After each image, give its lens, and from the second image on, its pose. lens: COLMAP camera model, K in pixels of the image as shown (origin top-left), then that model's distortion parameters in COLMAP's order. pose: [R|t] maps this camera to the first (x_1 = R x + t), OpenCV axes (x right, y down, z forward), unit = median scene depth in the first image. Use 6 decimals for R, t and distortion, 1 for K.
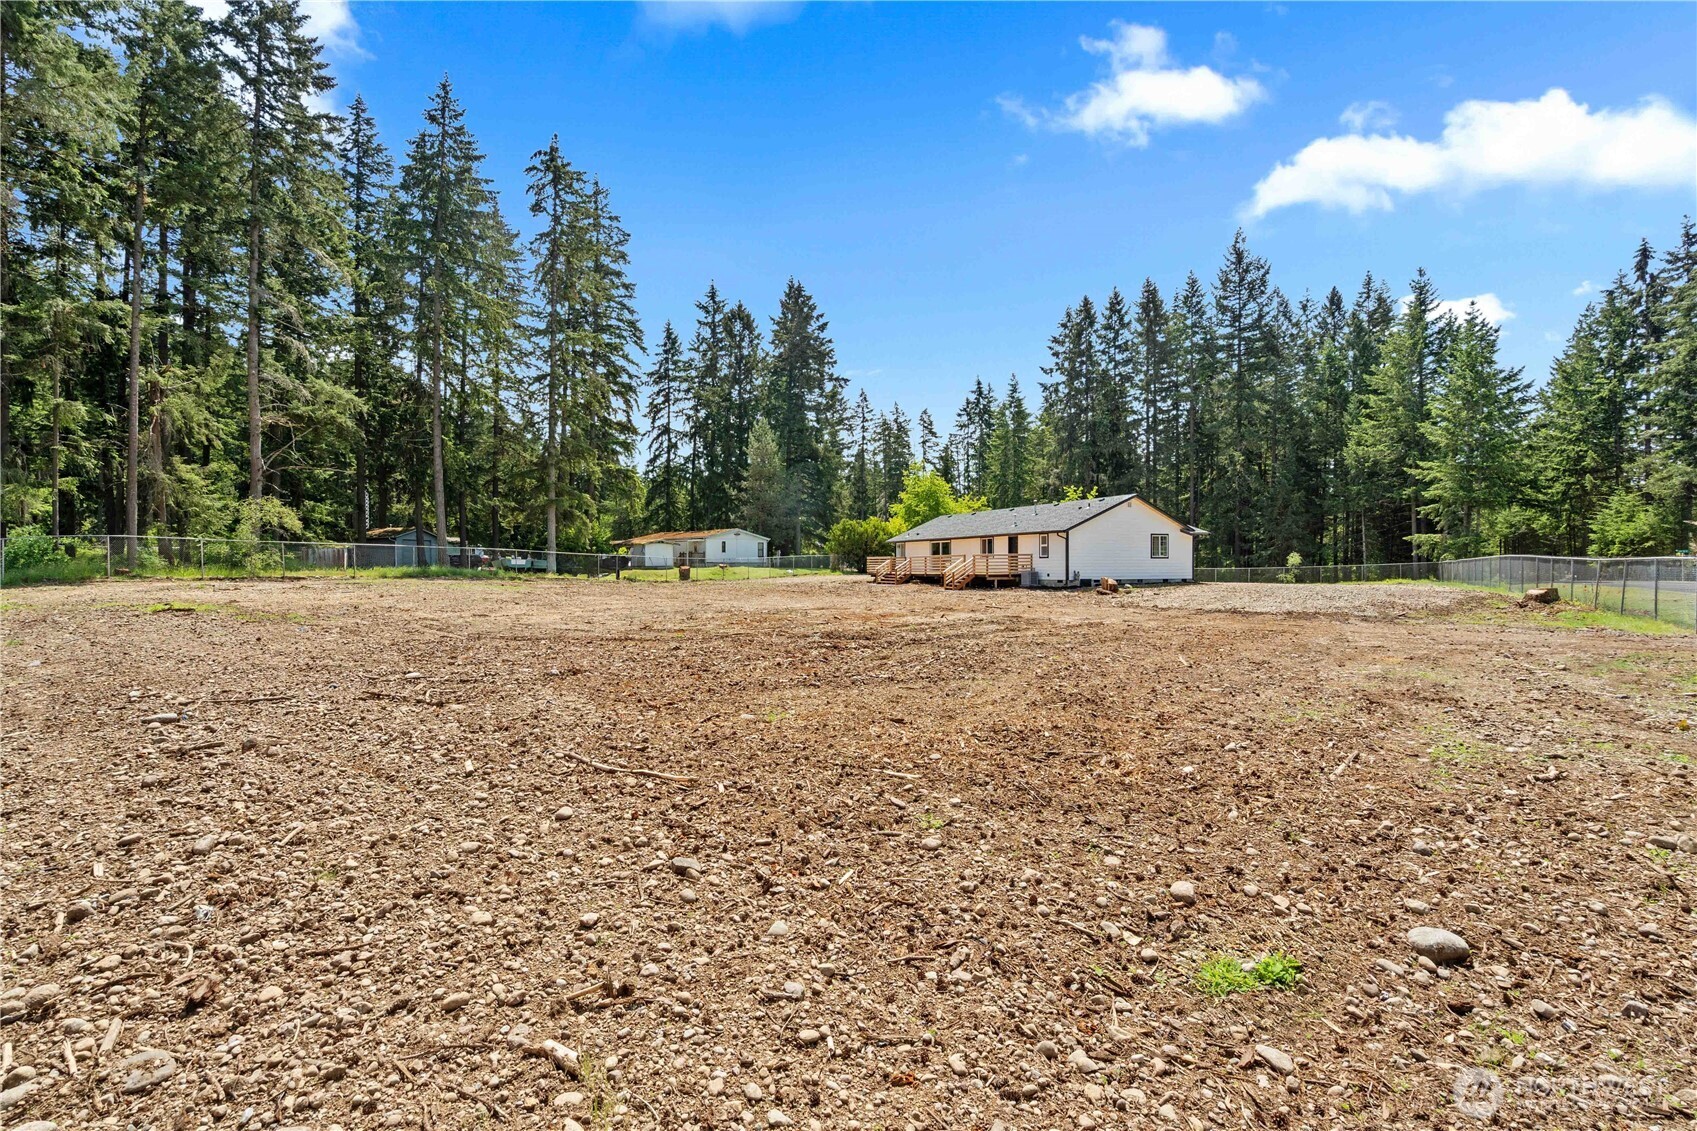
lens RADIAL K [[778.8, 0, 855.0], [0, 778.8, 565.6], [0, 0, 1]] dist [0.012262, -0.000652]
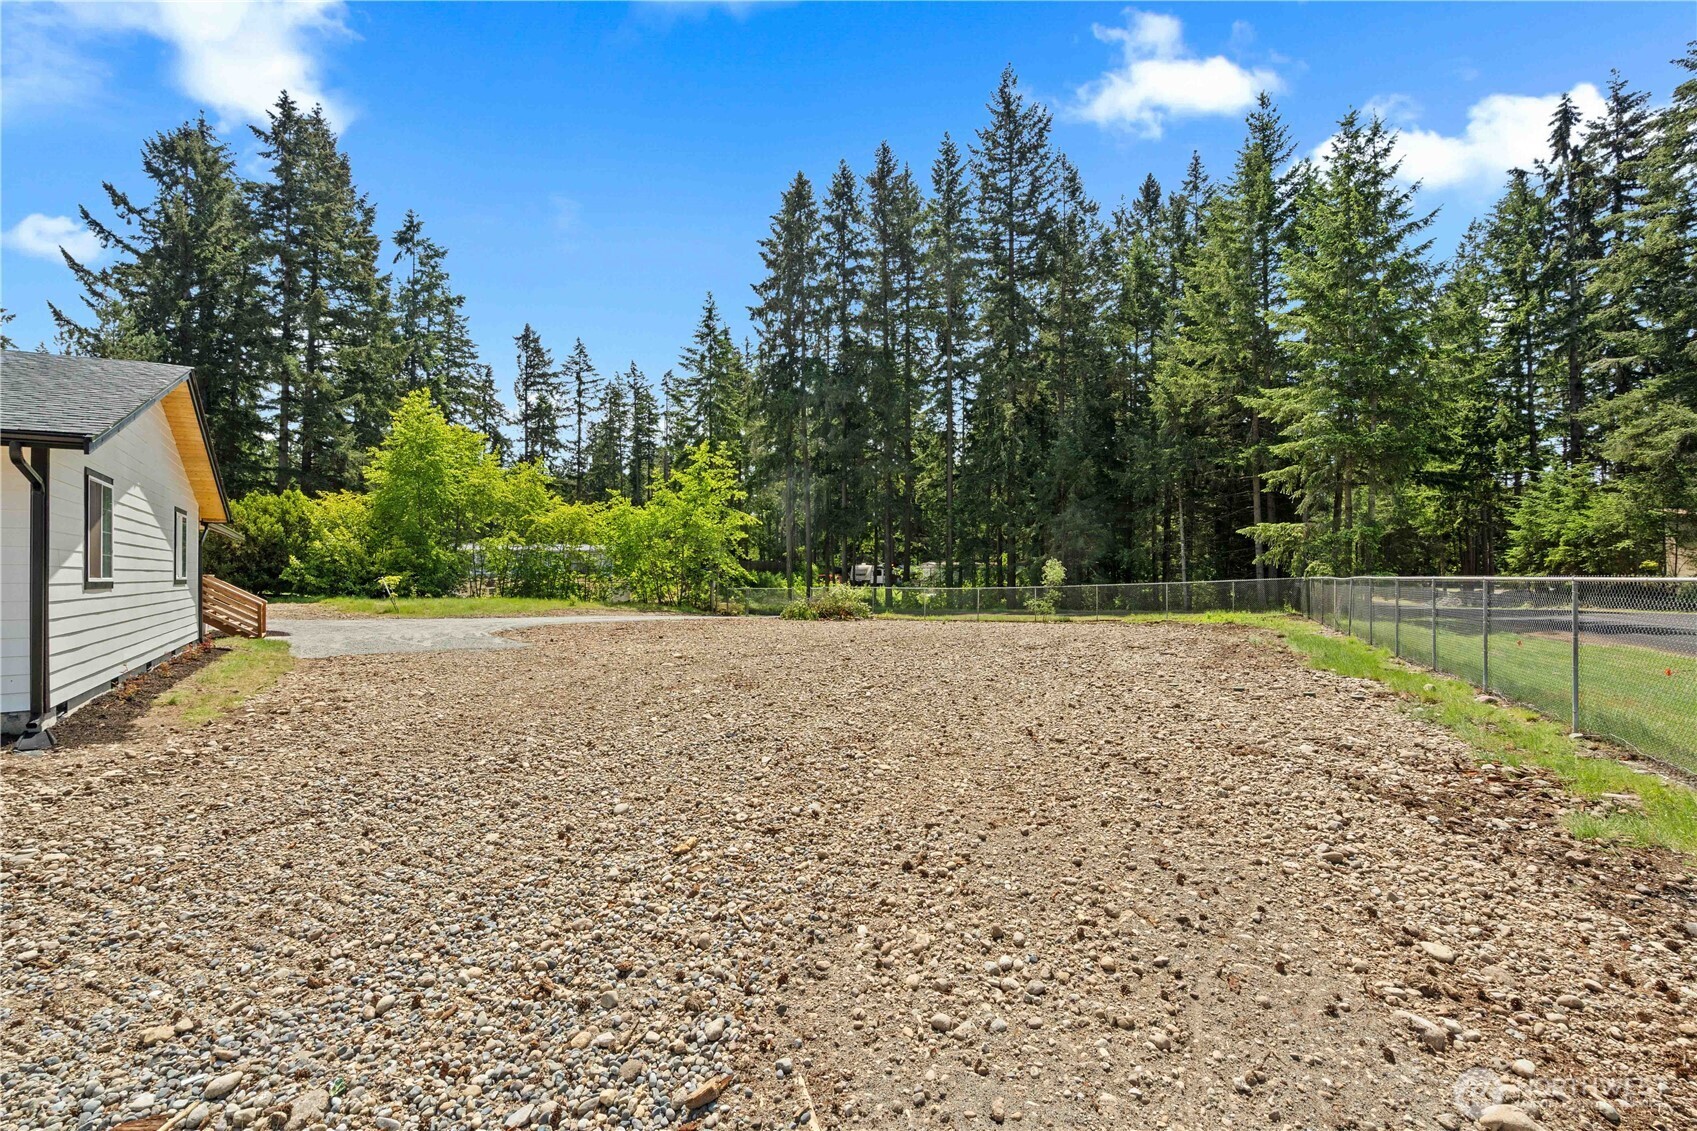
lens RADIAL K [[767.8, 0, 848.5], [0, 767.8, 565.5], [0, 0, 1]] dist [-0.001409, -0.000108]
pose [[0.992100, -0.000526, 0.125449, 0.325658], [0.001727, 0.999954, -0.009463, -0.006889], [-0.125438, 0.009605, 0.992055, 0.452235]]
